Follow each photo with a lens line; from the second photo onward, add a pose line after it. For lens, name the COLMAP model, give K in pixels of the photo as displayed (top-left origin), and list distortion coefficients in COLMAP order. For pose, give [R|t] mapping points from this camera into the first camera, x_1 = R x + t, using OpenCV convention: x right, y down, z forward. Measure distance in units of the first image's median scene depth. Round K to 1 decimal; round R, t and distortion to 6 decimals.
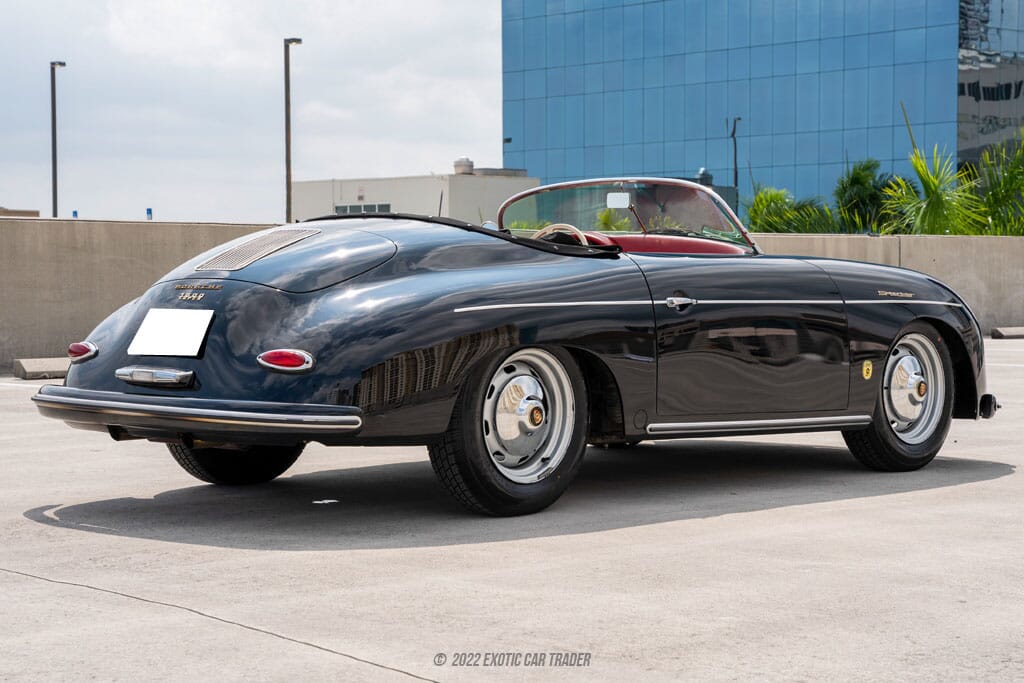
lens RADIAL K [[1996.4, 0, 512.0], [0, 1996.4, 341.5], [0, 0, 1]] dist [0.254322, 0.478946]
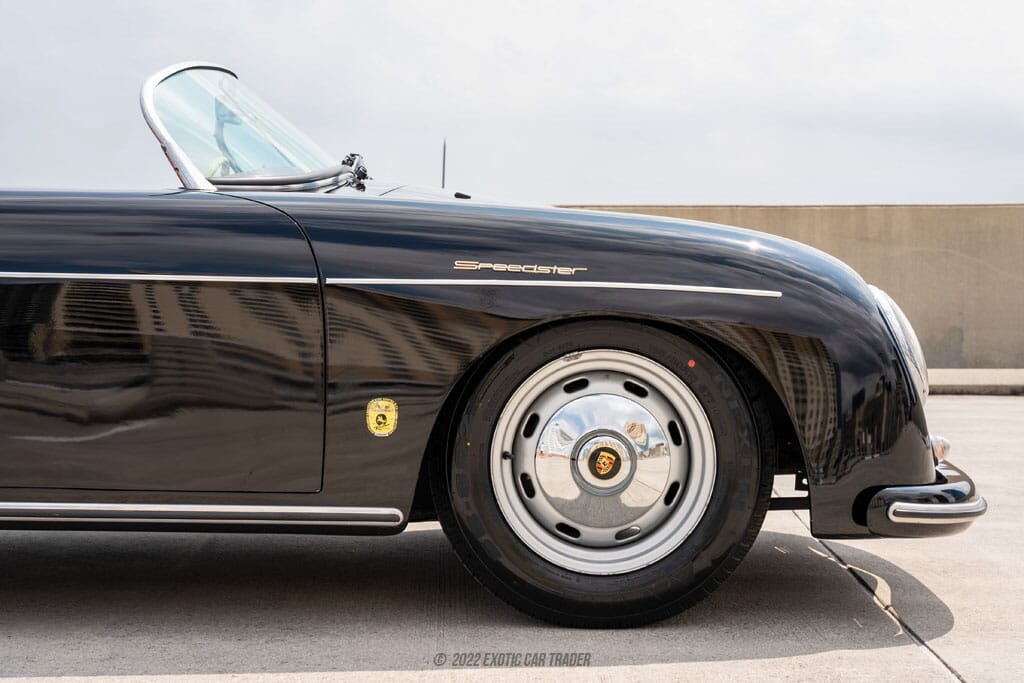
lens RADIAL K [[1996.4, 0, 512.0], [0, 1996.4, 341.5], [0, 0, 1]] dist [0.254322, 0.478946]
pose [[0.765512, 0.022785, -0.643018, 0.383395], [-0.026019, 0.999652, 0.004446, -0.005626], [0.642895, 0.013327, 0.765838, 0.468220]]
